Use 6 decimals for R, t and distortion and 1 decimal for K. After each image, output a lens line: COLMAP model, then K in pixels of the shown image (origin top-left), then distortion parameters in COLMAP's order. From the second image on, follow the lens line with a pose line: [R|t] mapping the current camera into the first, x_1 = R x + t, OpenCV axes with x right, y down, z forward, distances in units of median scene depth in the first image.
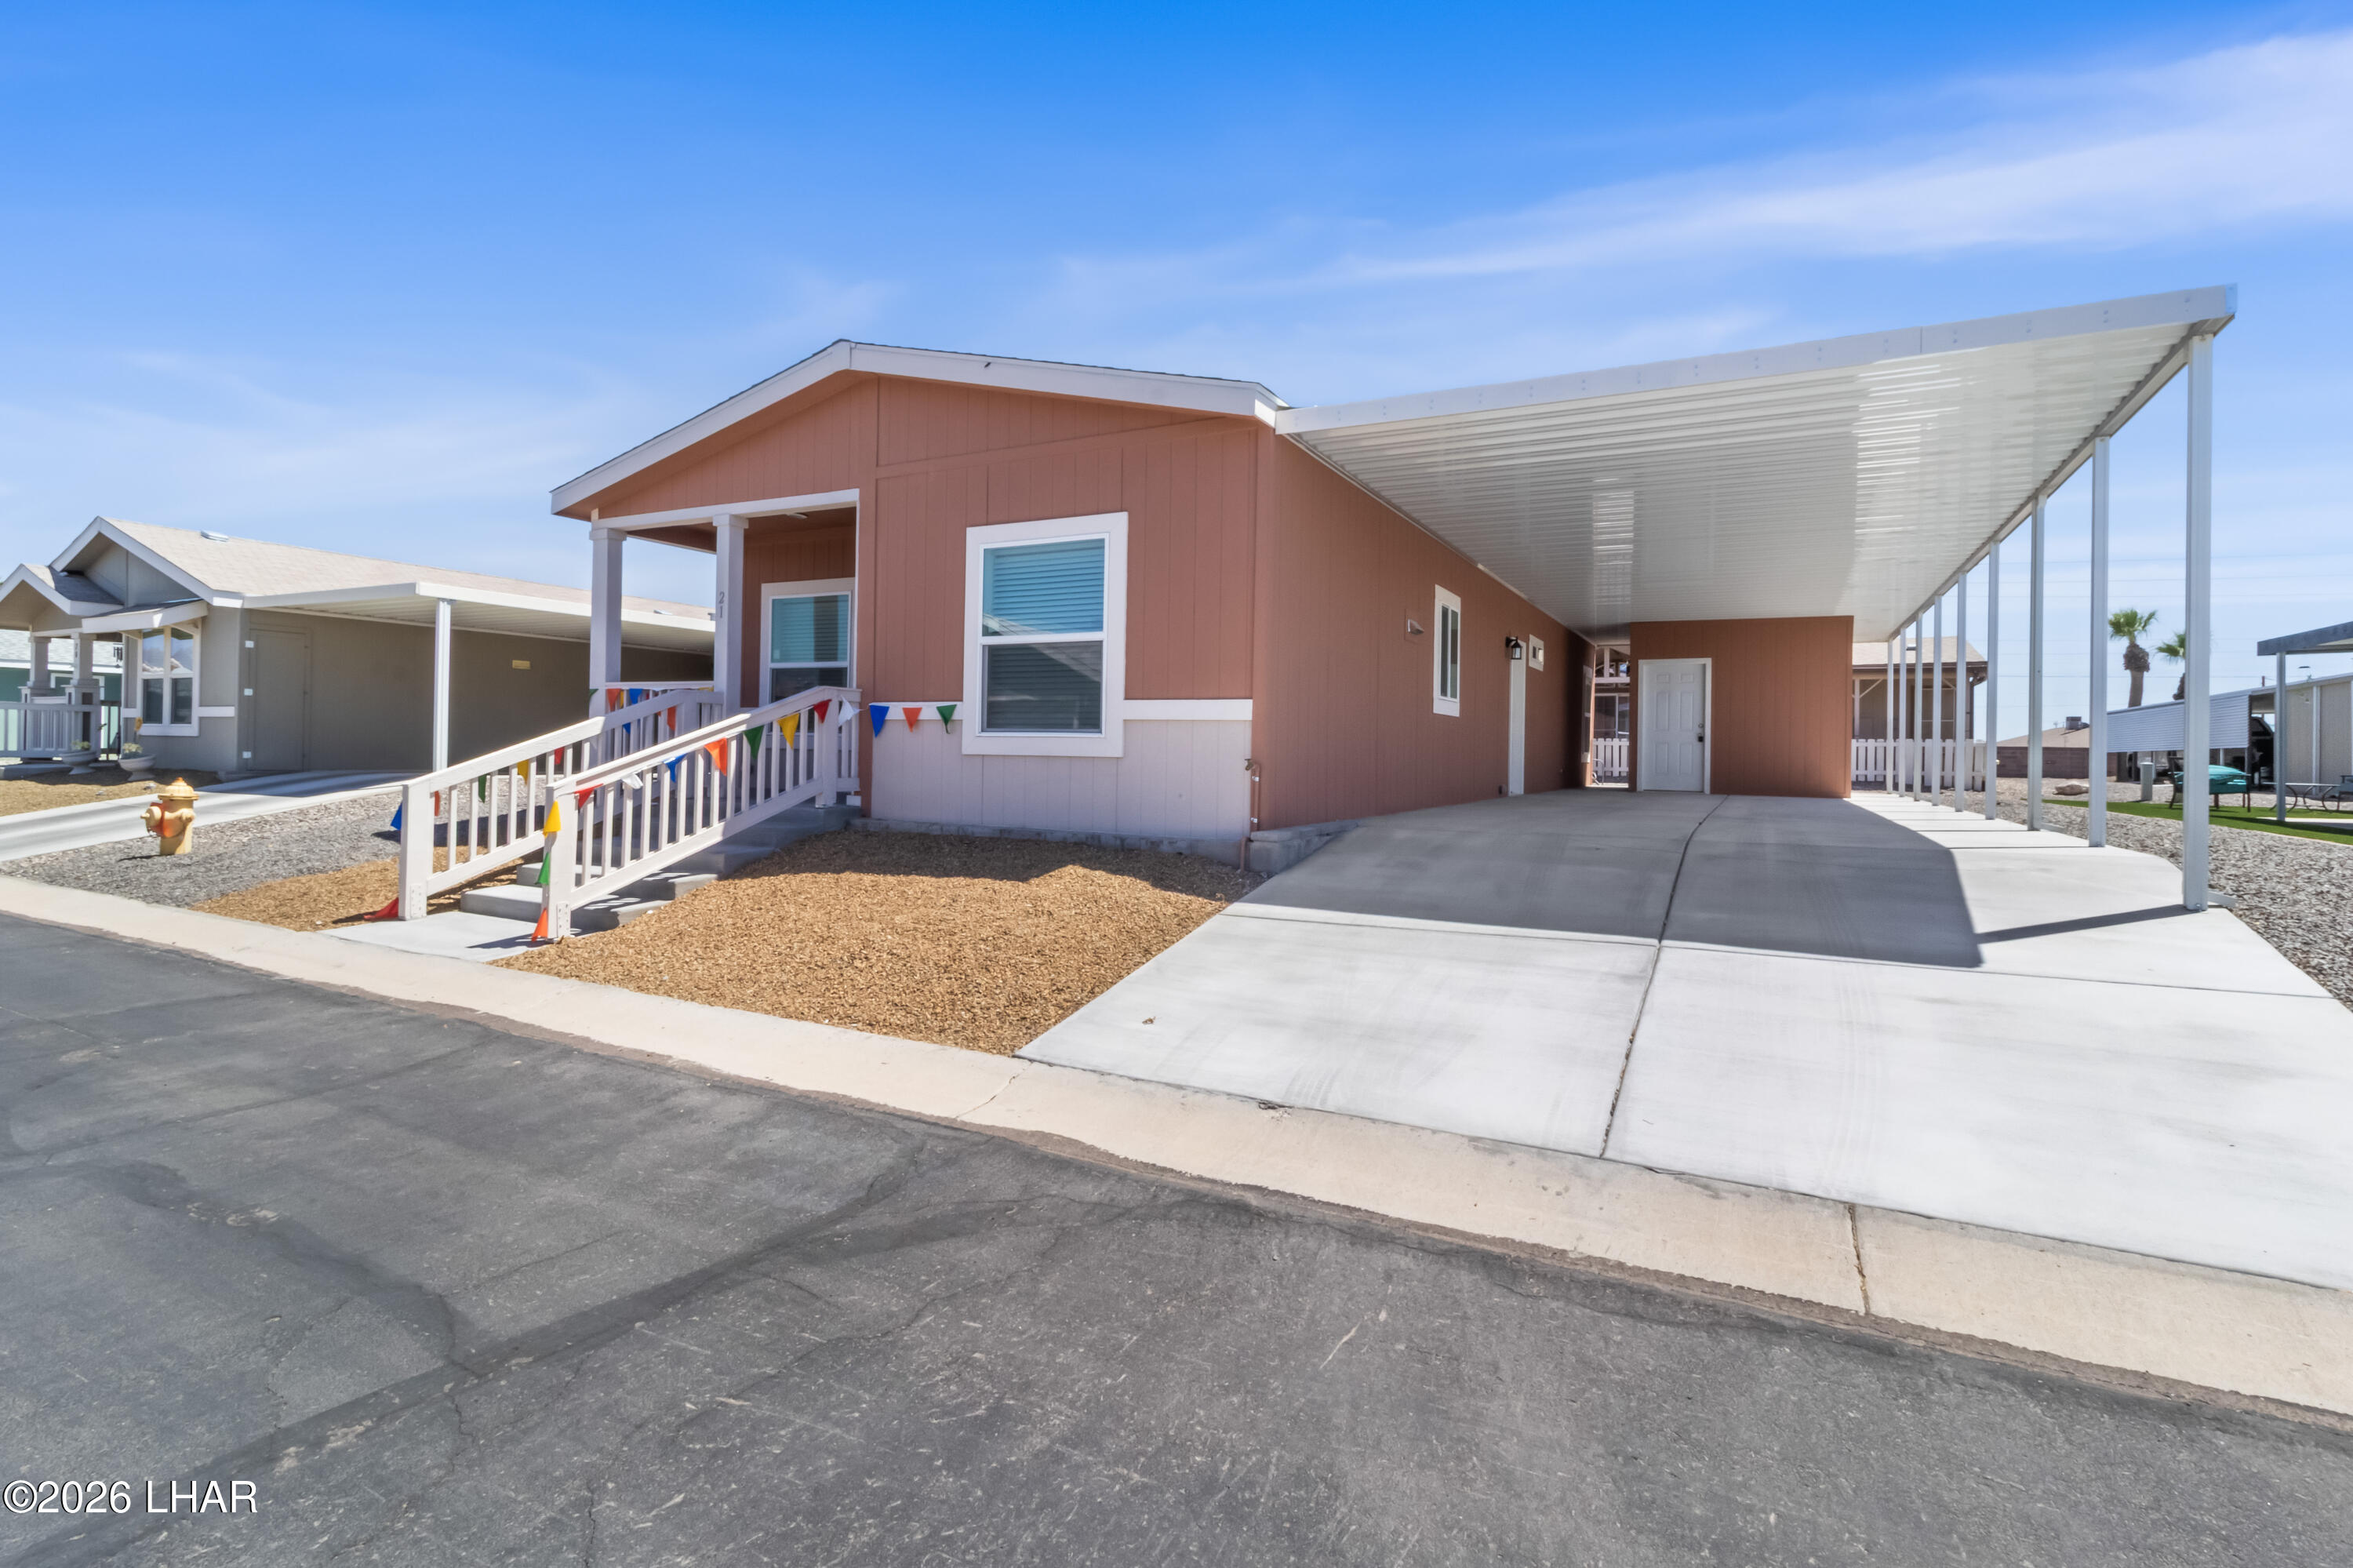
lens RADIAL K [[1102.8, 0, 1184.8], [0, 1102.8, 746.8], [0, 0, 1]] dist [-0.000002, -0.000061]
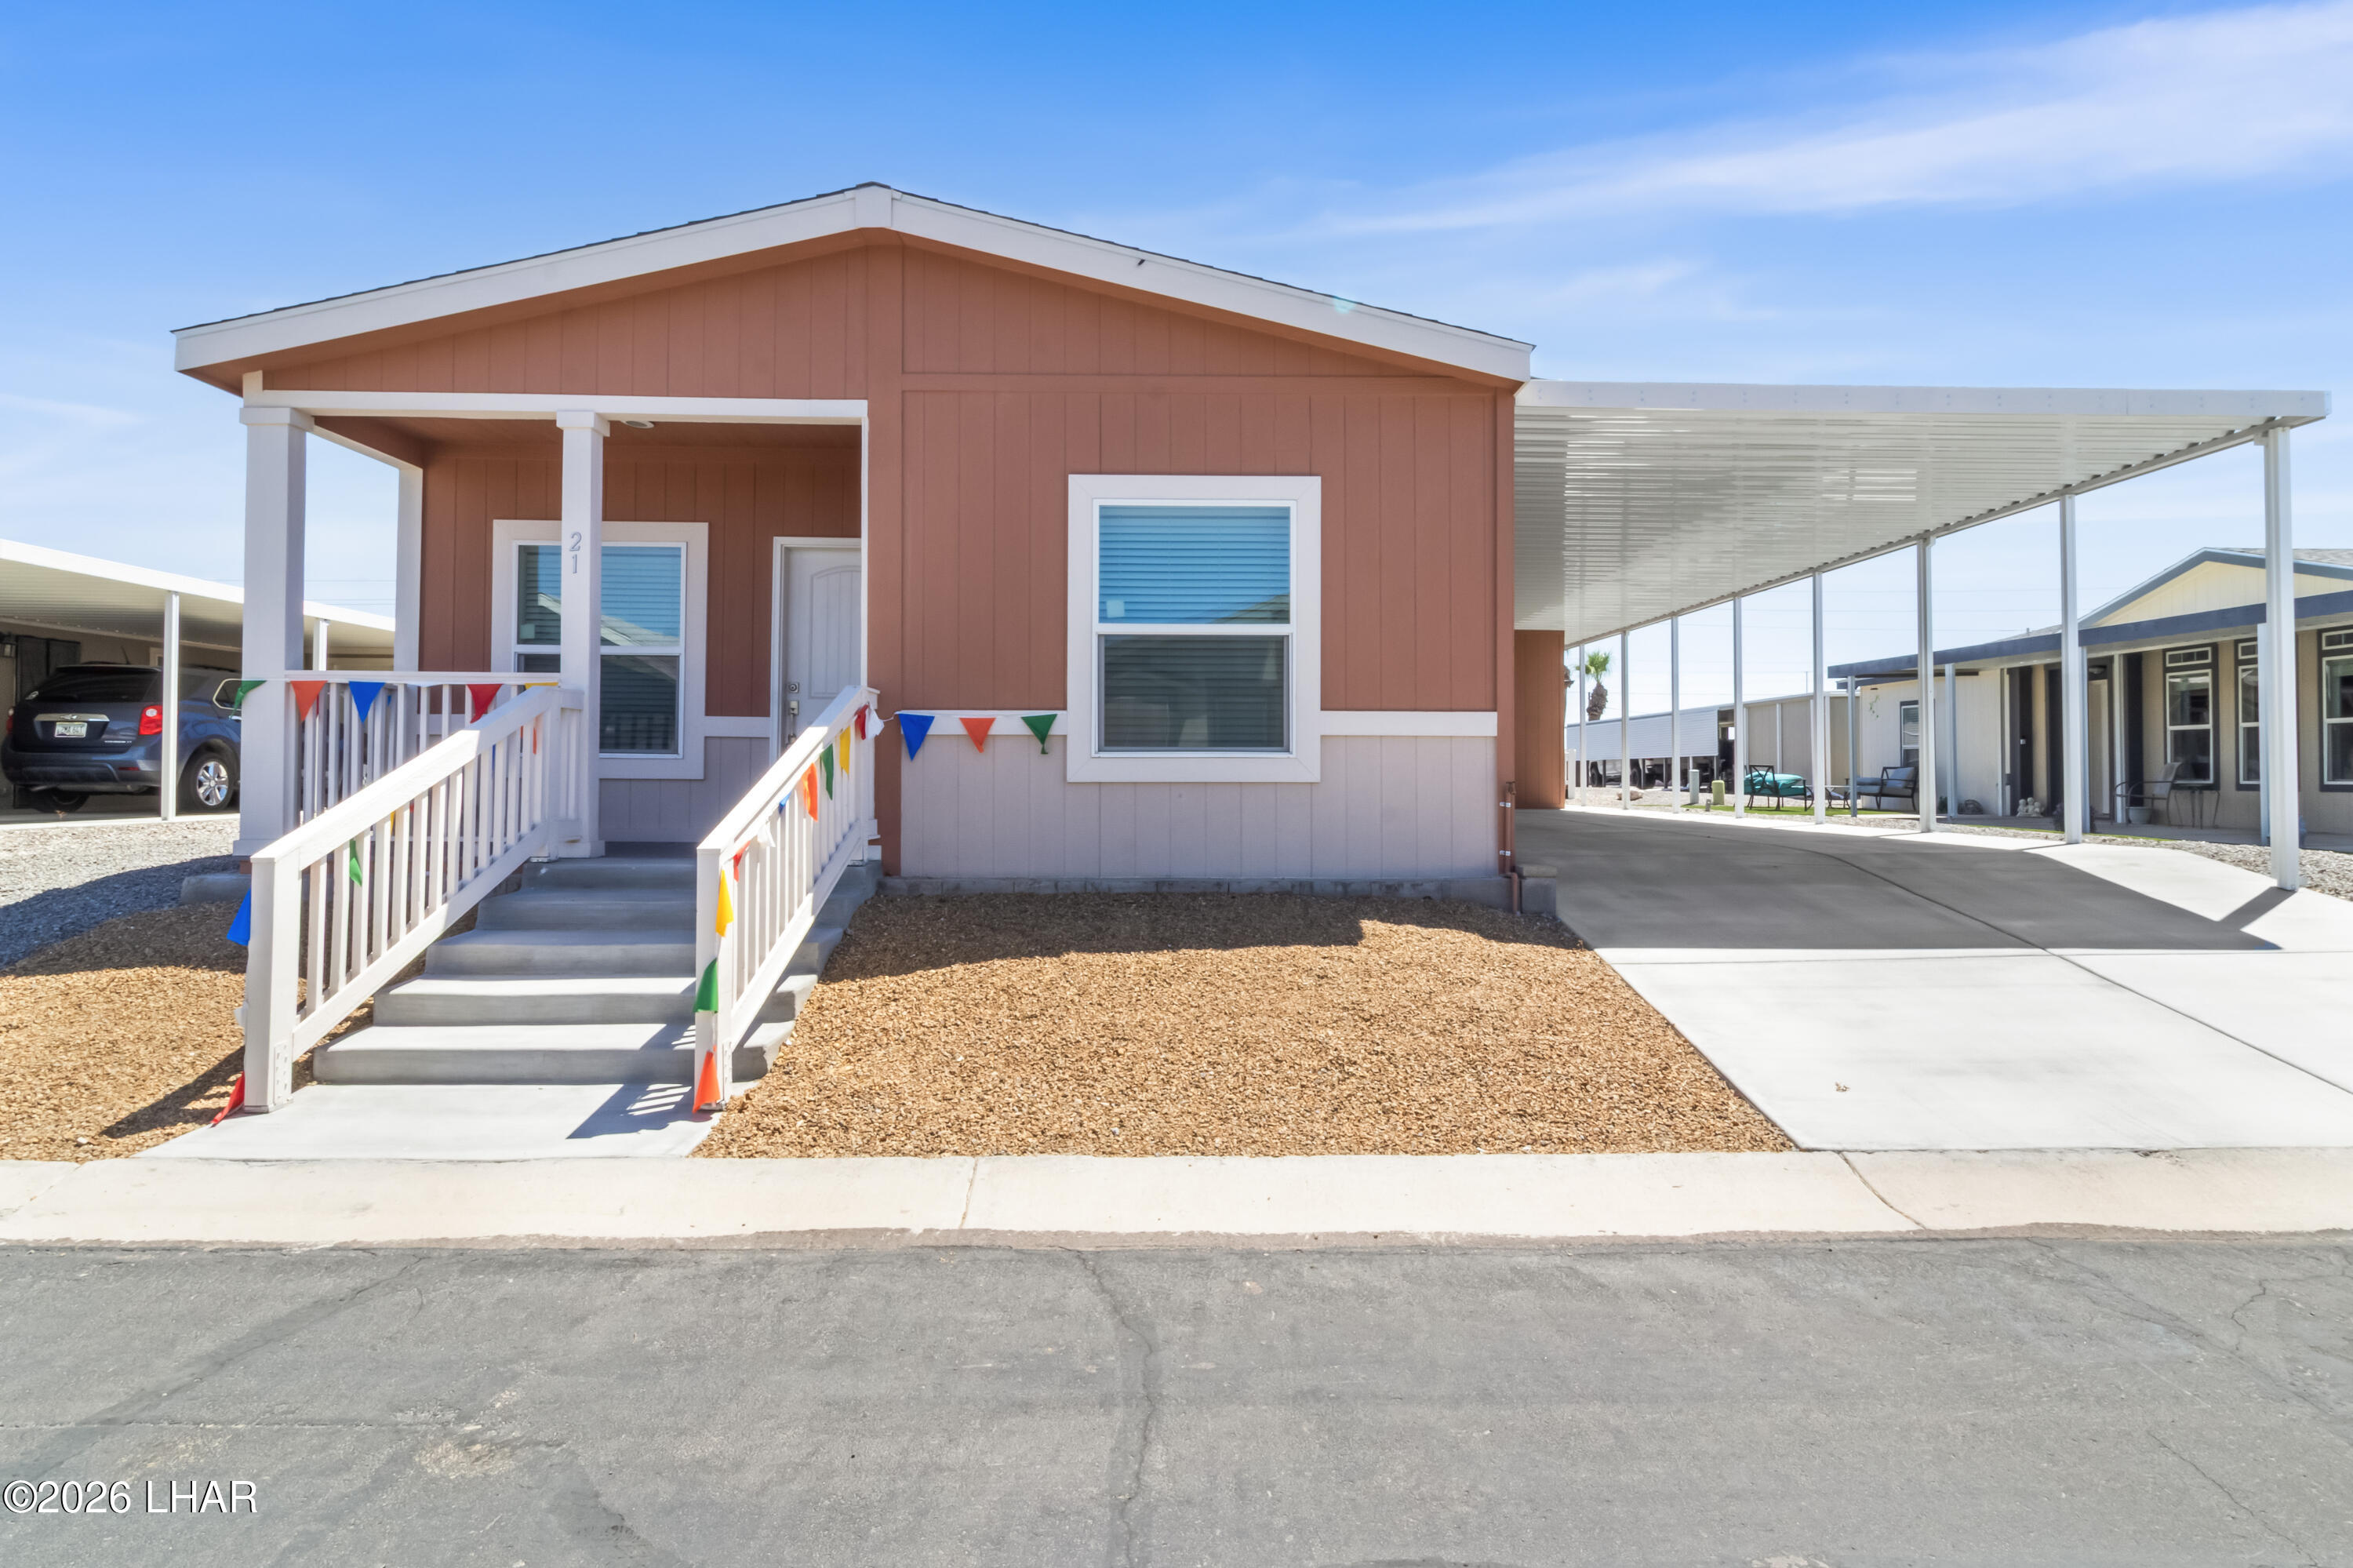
lens RADIAL K [[1312.6, 0, 1185.4], [0, 1312.6, 743.1], [0, 0, 1]] dist [0.002148, -0.000465]
pose [[0.873147, -0.003654, 0.487443, -0.602308], [0.010352, 0.999885, -0.011047, -0.009497], [-0.487346, 0.014691, 0.873085, 0.213893]]
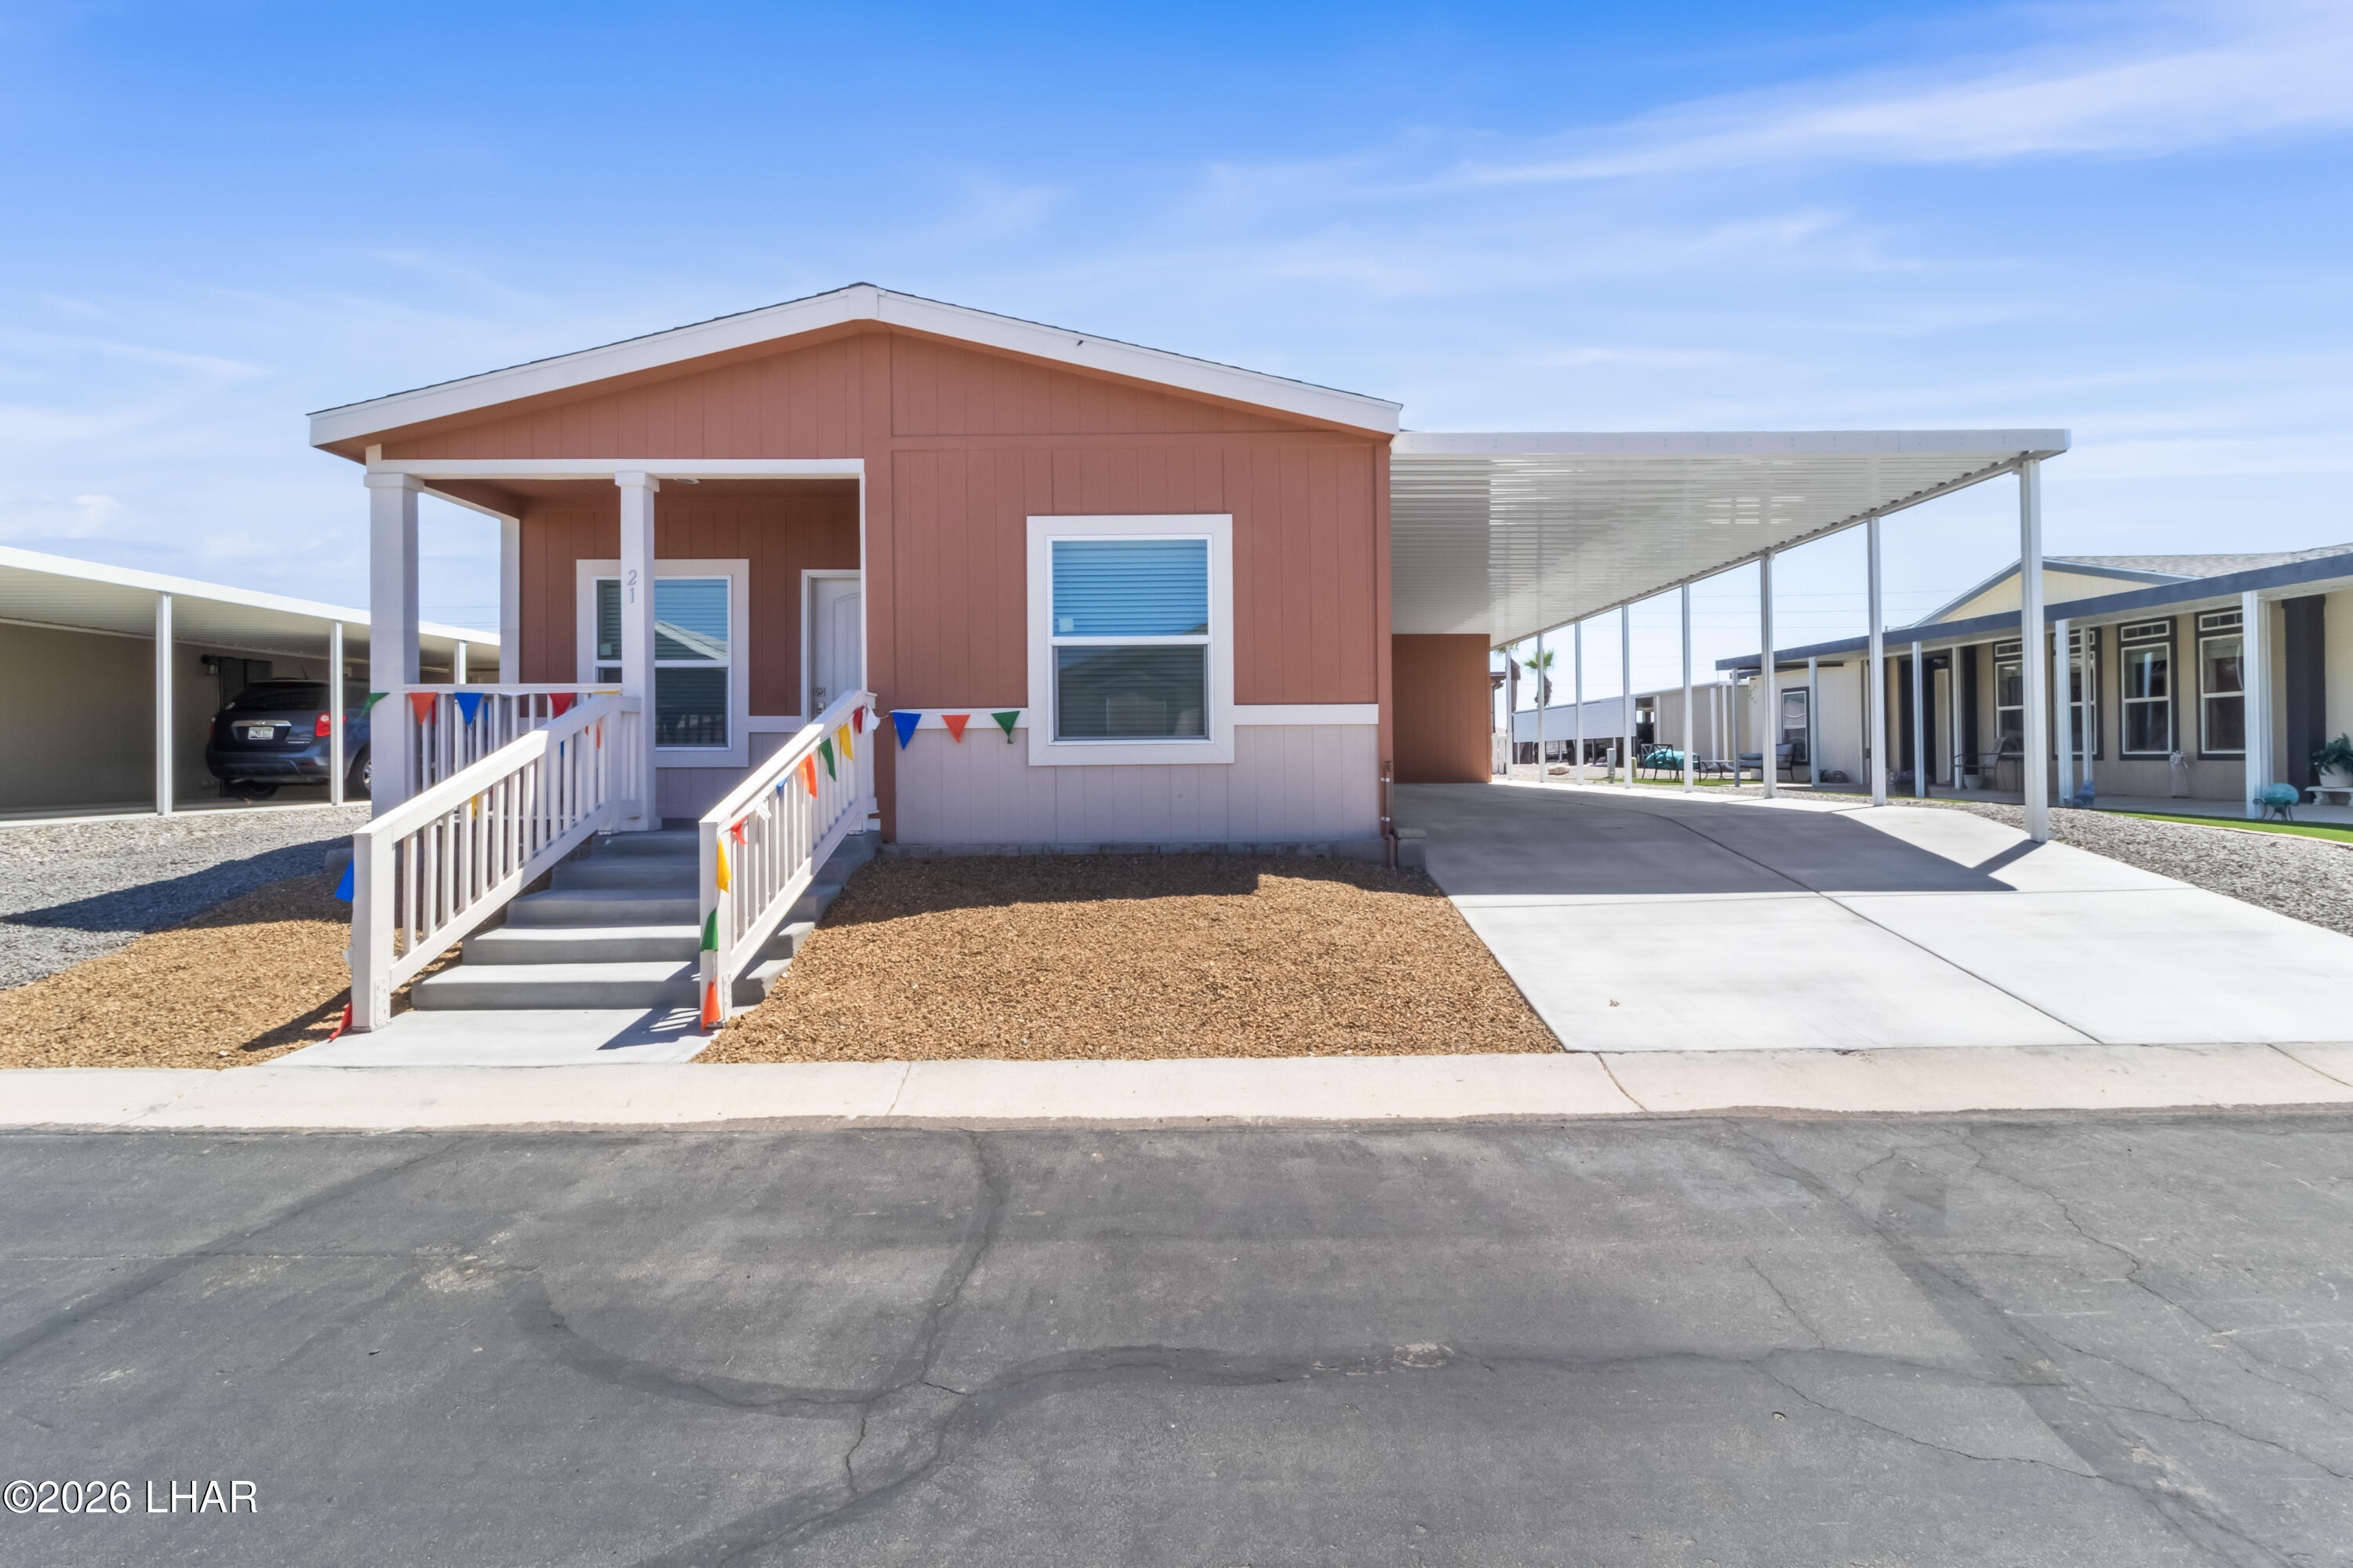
lens RADIAL K [[1102.8, 0, 1184.8], [0, 1102.8, 746.8], [0, 0, 1]] dist [-0.000002, -0.000061]
pose [[0.883047, -0.021664, 0.468785, -0.553533], [0.023162, 0.999728, 0.002571, -0.008938], [-0.468714, 0.008588, 0.883308, 0.149251]]
